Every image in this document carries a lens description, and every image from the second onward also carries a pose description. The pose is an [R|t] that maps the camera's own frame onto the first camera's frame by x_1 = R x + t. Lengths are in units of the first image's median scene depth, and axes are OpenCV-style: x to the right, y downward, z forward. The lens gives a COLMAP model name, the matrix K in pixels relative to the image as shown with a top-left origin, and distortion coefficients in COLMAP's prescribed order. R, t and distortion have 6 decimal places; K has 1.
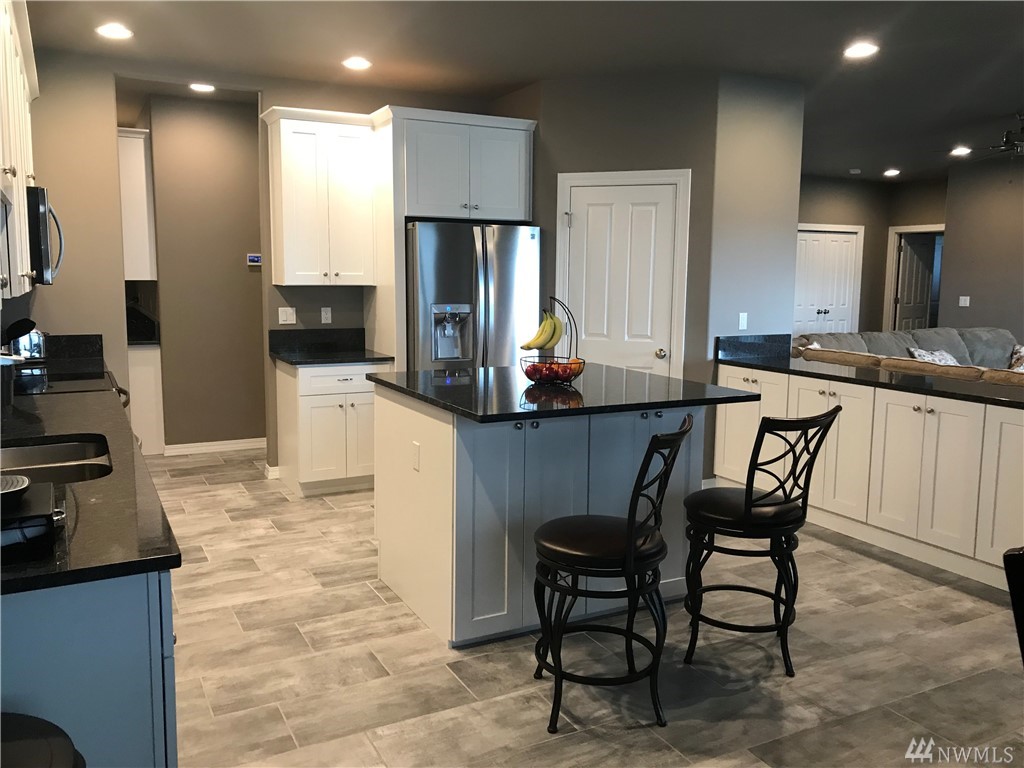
lens RADIAL K [[845.2, 0, 513.6], [0, 845.2, 381.9], [0, 0, 1]] dist [0.006417, -0.003430]
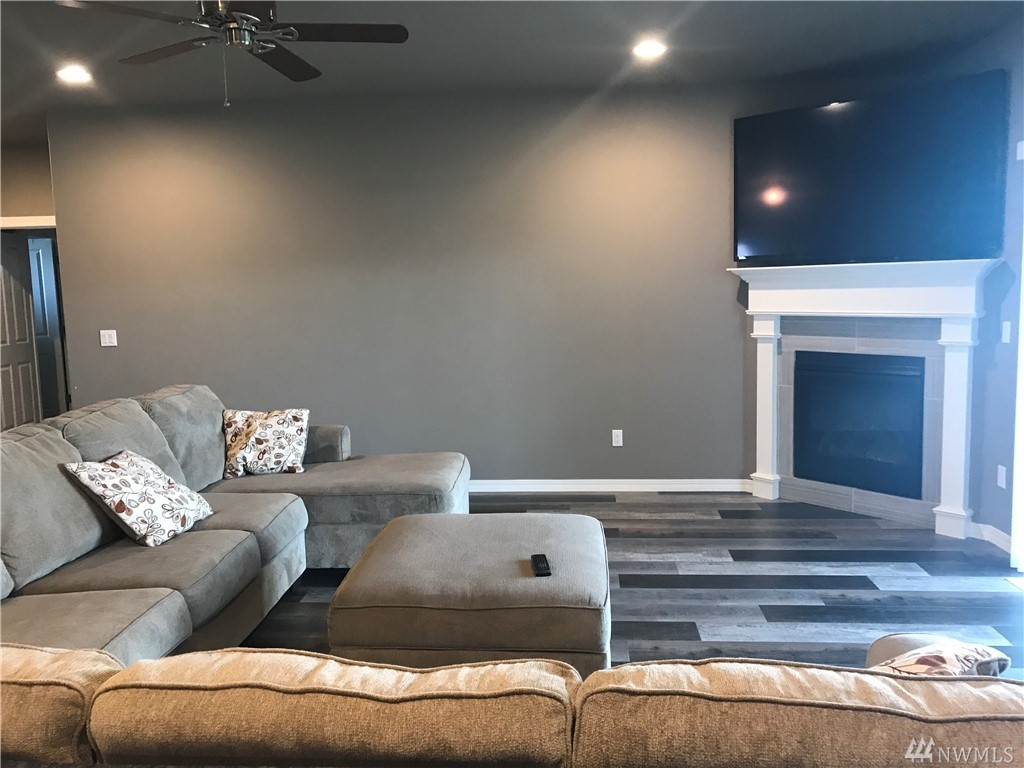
lens RADIAL K [[845.2, 0, 513.0], [0, 845.2, 380.9], [0, 0, 1]] dist [0.006417, -0.003430]
pose [[0.543870, -0.106551, 0.832377, 0.290616], [0.124069, 0.991215, 0.045818, -0.094776], [-0.829947, 0.078353, 0.552312, 0.703040]]
